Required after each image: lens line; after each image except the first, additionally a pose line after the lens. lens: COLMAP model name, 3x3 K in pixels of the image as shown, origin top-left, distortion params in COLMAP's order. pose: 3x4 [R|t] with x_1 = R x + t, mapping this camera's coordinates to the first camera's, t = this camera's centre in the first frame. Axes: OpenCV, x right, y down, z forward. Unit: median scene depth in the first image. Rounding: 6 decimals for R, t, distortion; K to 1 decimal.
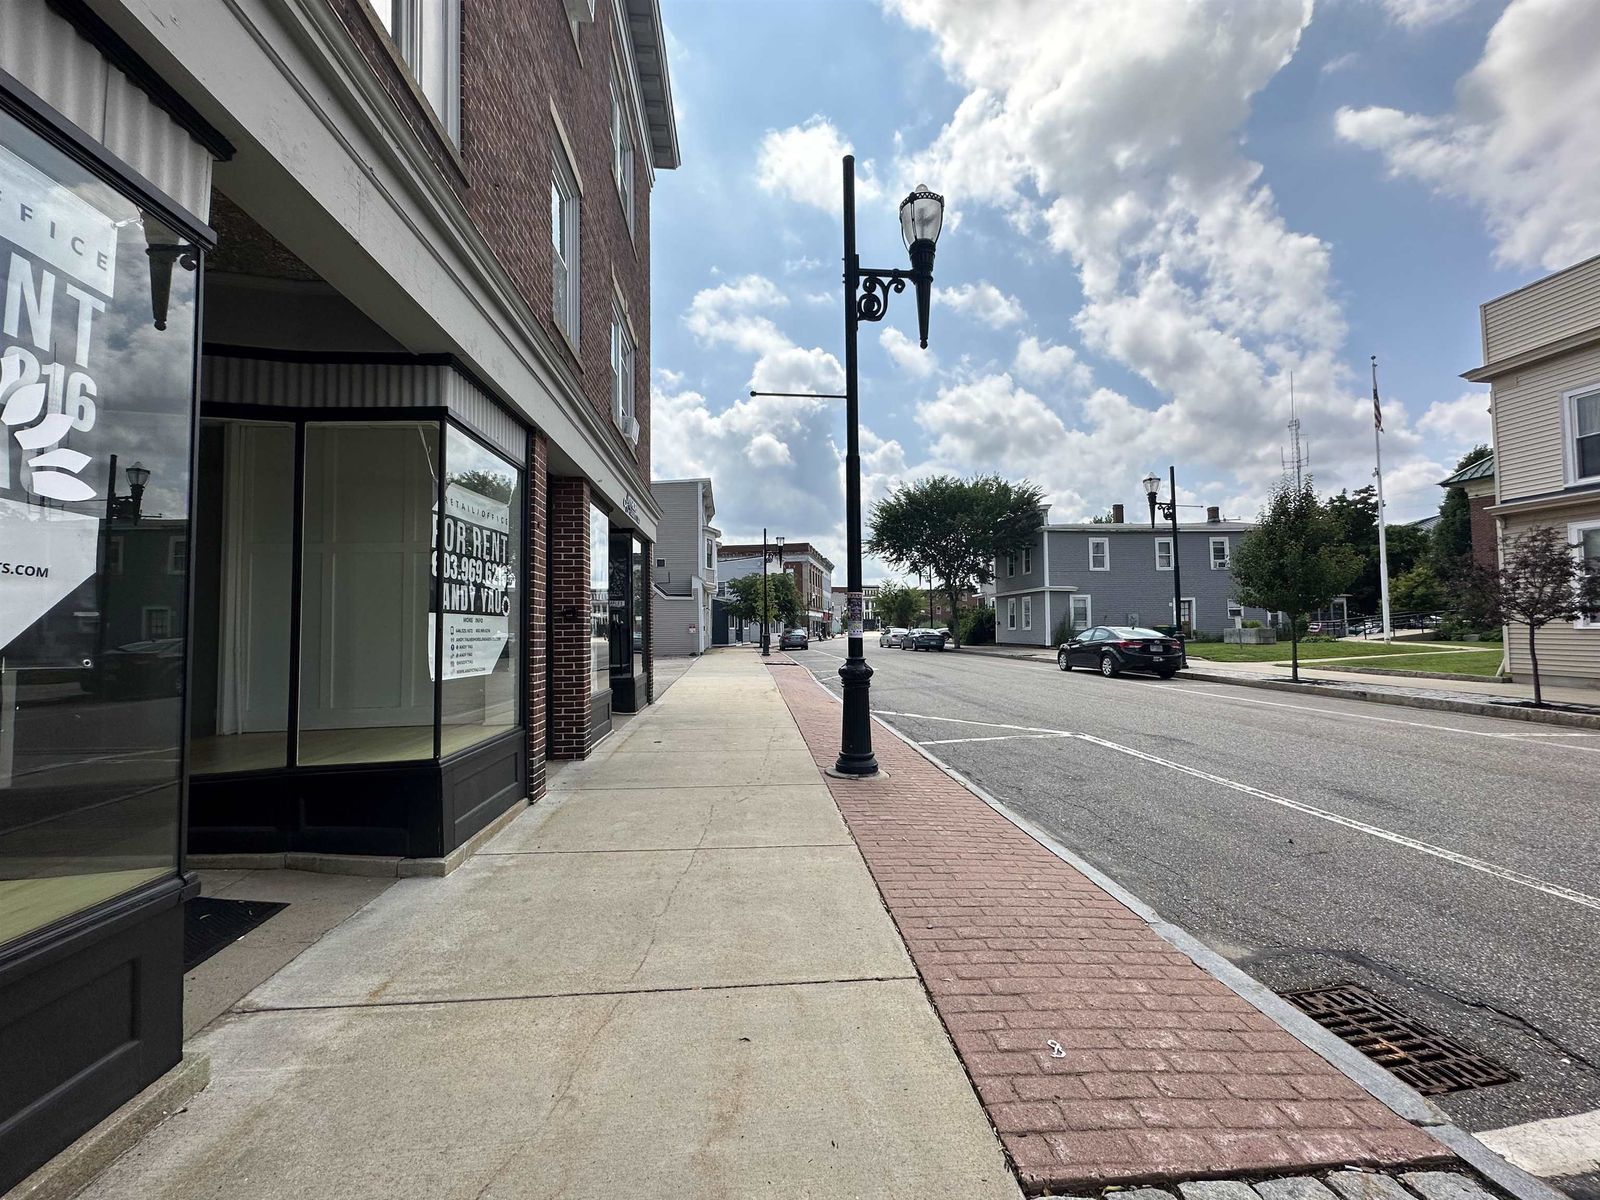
lens RADIAL K [[638.2, 0, 800.1], [0, 638.2, 602.7], [0, 0, 1]] dist [-0.002098, 0.000624]
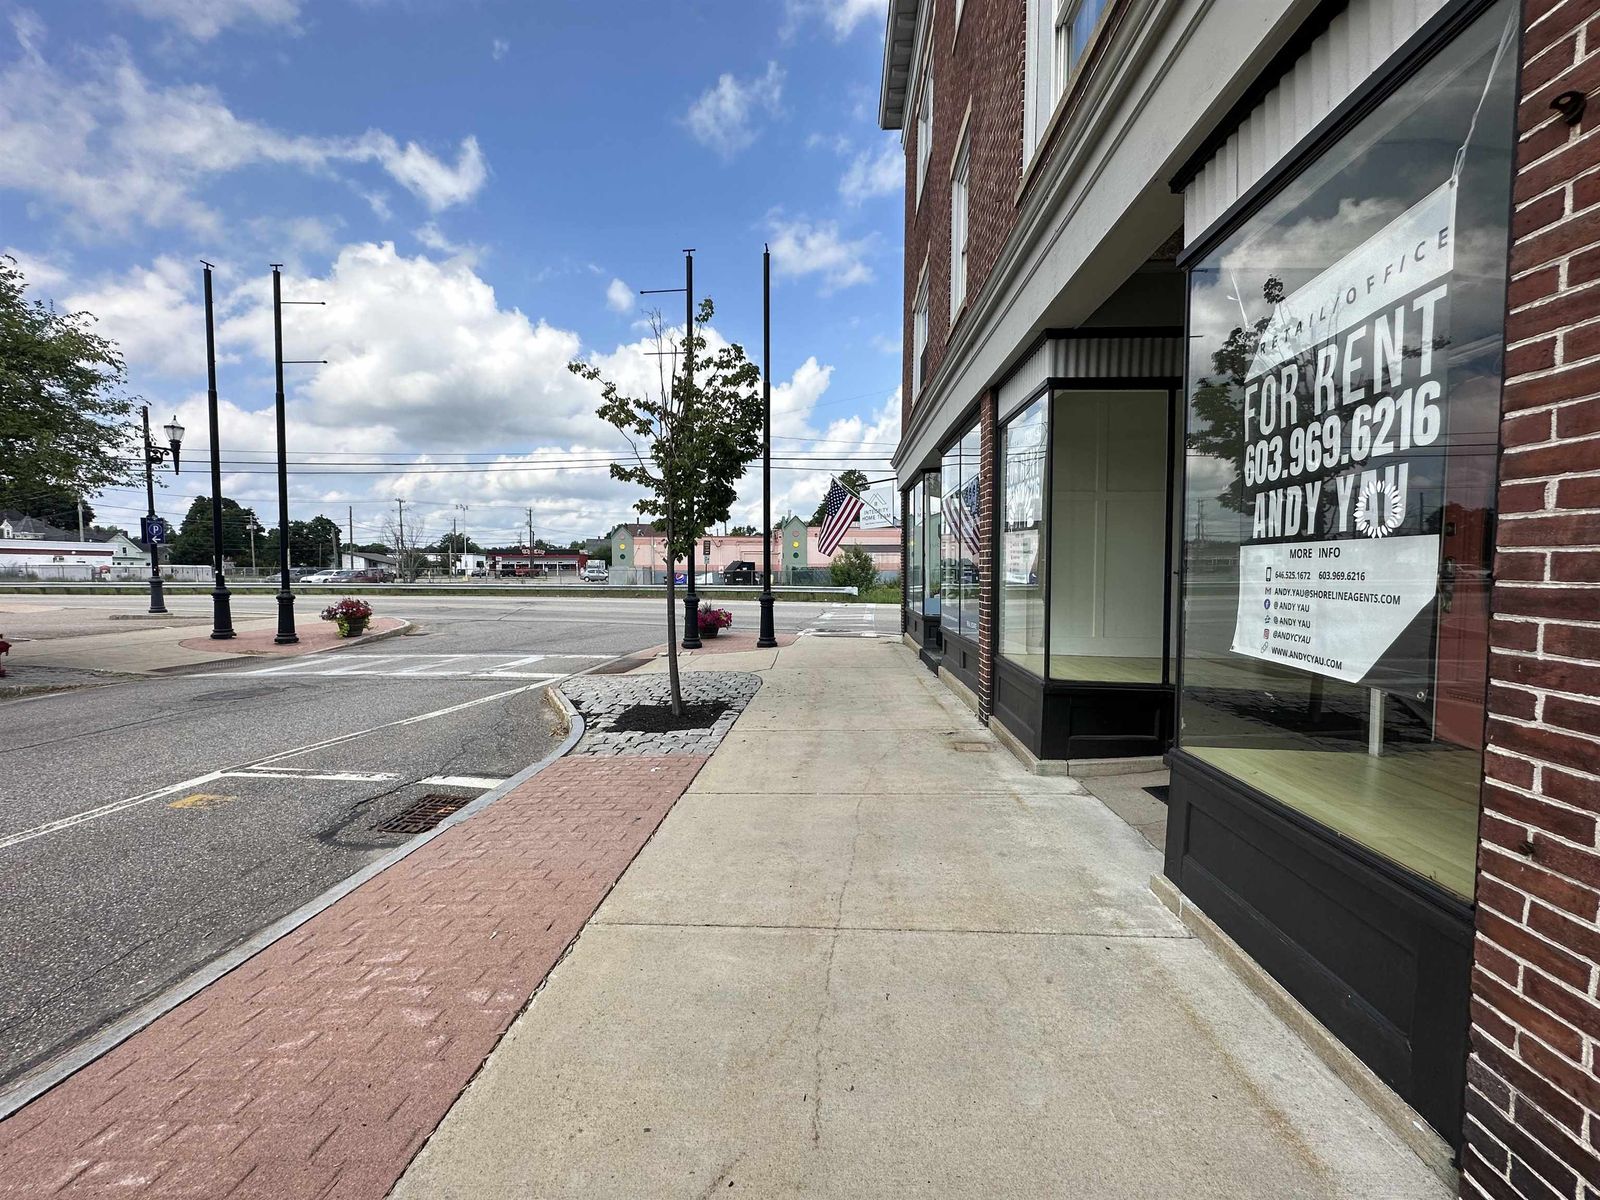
lens RADIAL K [[638.2, 0, 800.1], [0, 638.2, 602.7], [0, 0, 1]] dist [-0.002098, 0.000624]
pose [[-0.988886, 0.009689, 0.148362, -0.224149], [0.011148, 0.999897, 0.009003, 0.059896], [-0.148259, 0.010557, -0.988892, 1.637790]]
